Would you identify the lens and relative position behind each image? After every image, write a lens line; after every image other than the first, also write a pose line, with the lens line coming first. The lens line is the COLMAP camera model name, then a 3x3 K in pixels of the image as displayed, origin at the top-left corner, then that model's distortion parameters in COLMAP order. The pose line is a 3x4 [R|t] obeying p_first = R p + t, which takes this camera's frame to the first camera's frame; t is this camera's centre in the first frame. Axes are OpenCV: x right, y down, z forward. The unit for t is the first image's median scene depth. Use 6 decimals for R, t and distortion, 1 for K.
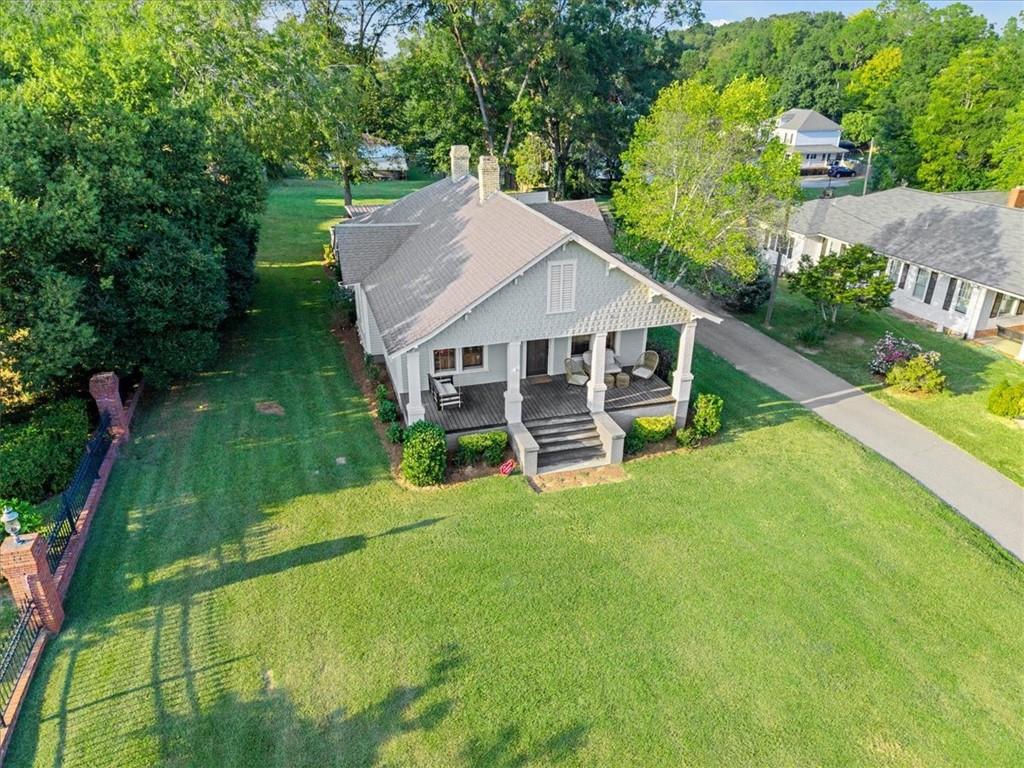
lens RADIAL K [[693.6, 0, 515.6], [0, 693.6, 382.2], [0, 0, 1]] dist [0.007661, -0.006369]
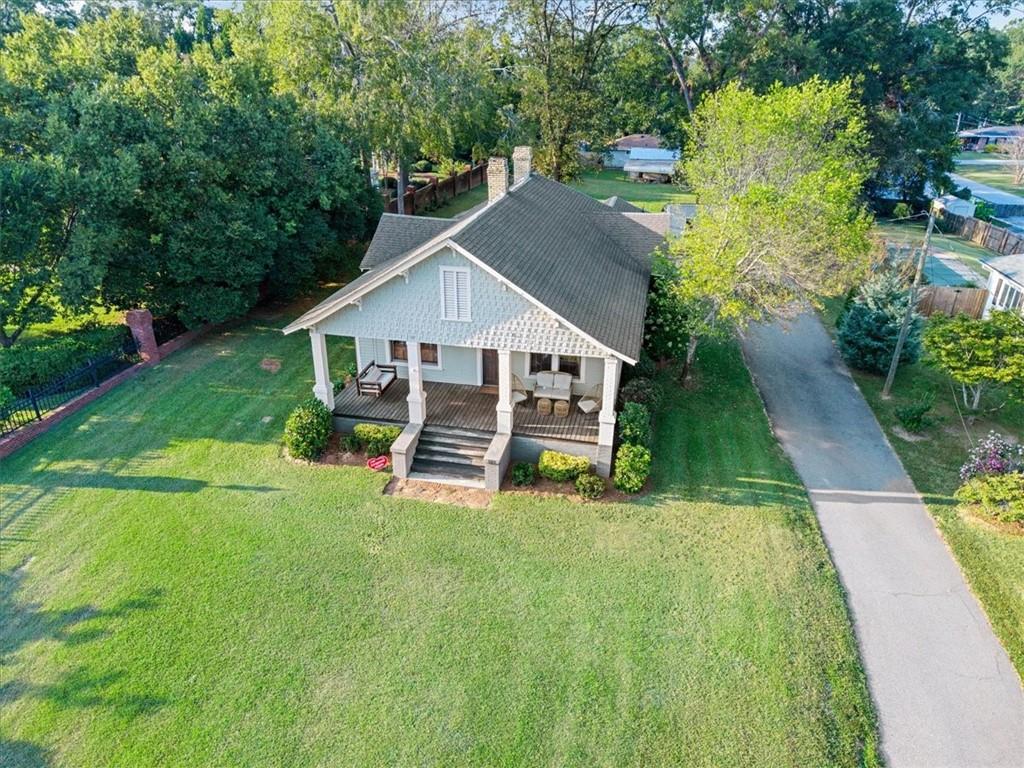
lens RADIAL K [[693.6, 0, 514.5], [0, 693.6, 385.5], [0, 0, 1]] dist [0.007661, -0.006369]
pose [[0.871585, 0.203523, -0.446003, 0.562465], [-0.202695, 0.977957, 0.050157, -0.074372], [0.446379, 0.046686, 0.893625, 0.171733]]
